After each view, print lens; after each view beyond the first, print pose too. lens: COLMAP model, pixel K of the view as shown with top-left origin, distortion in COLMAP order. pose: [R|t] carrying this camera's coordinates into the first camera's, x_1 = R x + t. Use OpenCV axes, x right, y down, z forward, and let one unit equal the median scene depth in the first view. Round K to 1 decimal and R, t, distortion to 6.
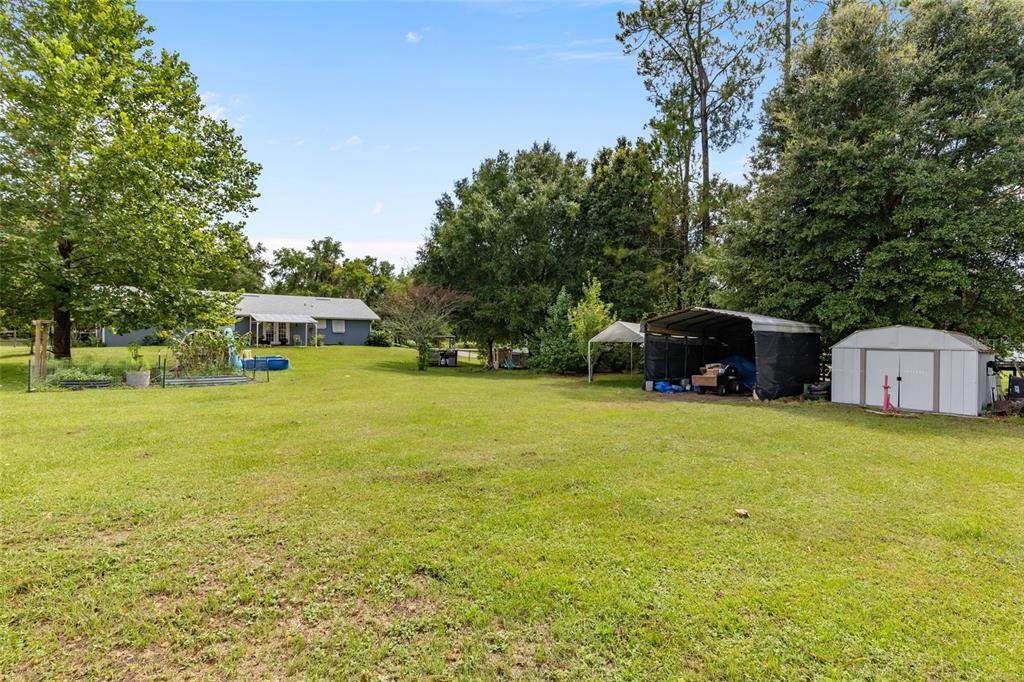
lens RADIAL K [[463.6, 0, 514.5], [0, 463.6, 342.3], [0, 0, 1]] dist [0.000919, -0.001003]
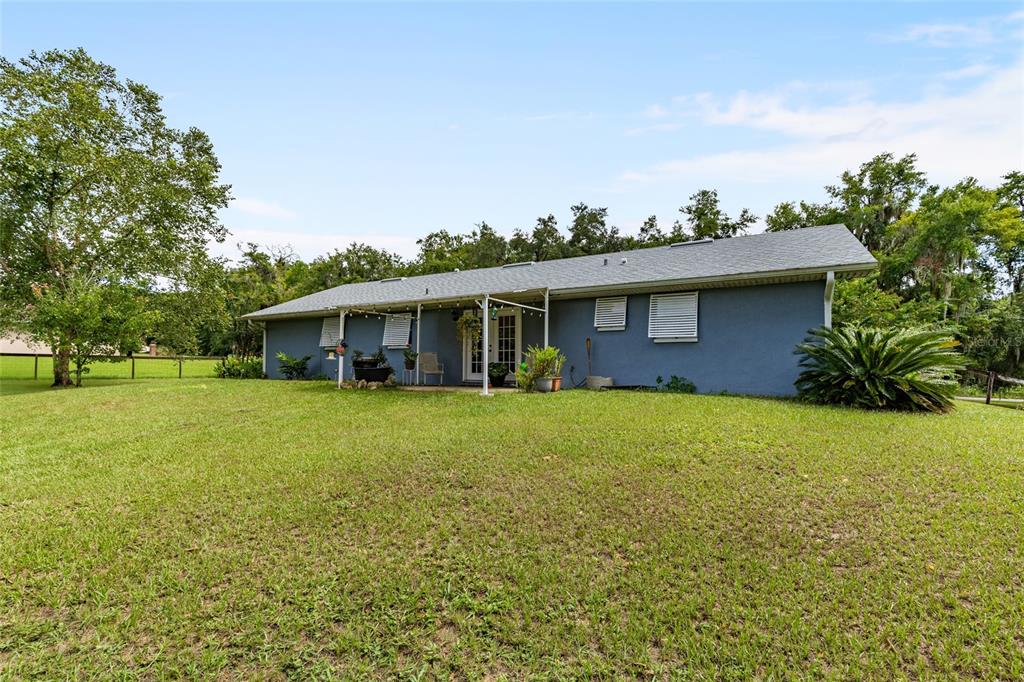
lens RADIAL K [[463.6, 0, 507.4], [0, 463.6, 371.8], [0, 0, 1]] dist [0.000919, -0.001003]
pose [[0.355253, 0.000055, -0.934770, -0.103077], [-0.015474, 0.999863, -0.005823, -0.000642], [0.934642, 0.016533, 0.355205, 0.498640]]
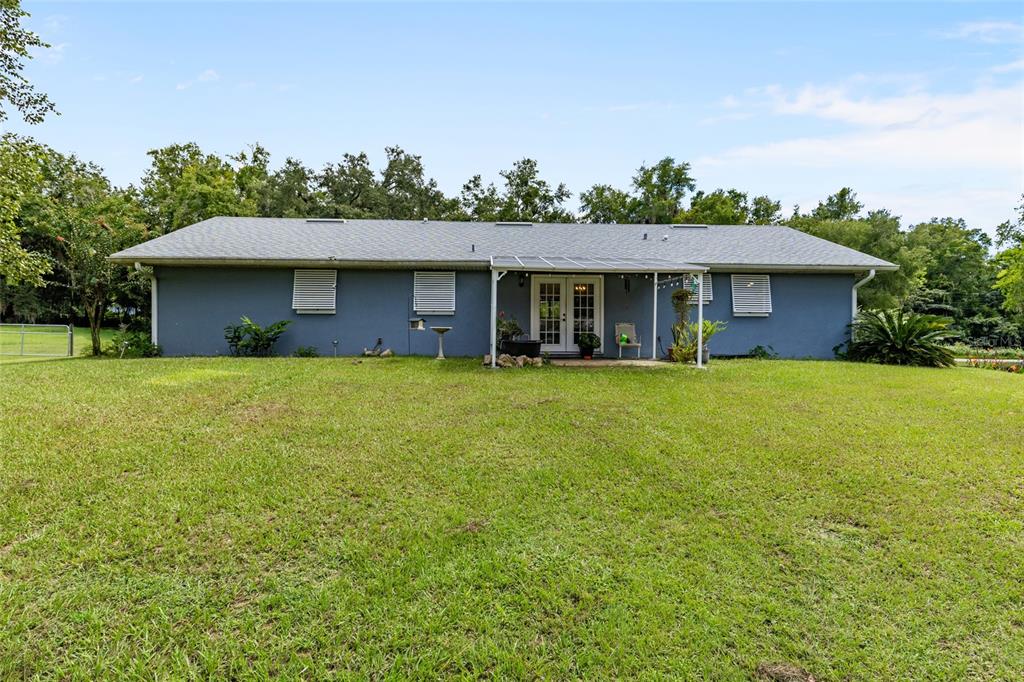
lens RADIAL K [[517.9, 0, 512.8], [0, 517.9, 341.6], [0, 0, 1]] dist [-0.001340, -0.001271]
pose [[0.810400, 0.004395, -0.585861, -0.185898], [-0.004567, 0.999989, 0.001184, -0.002213], [0.585860, 0.001716, 0.810411, 0.383783]]
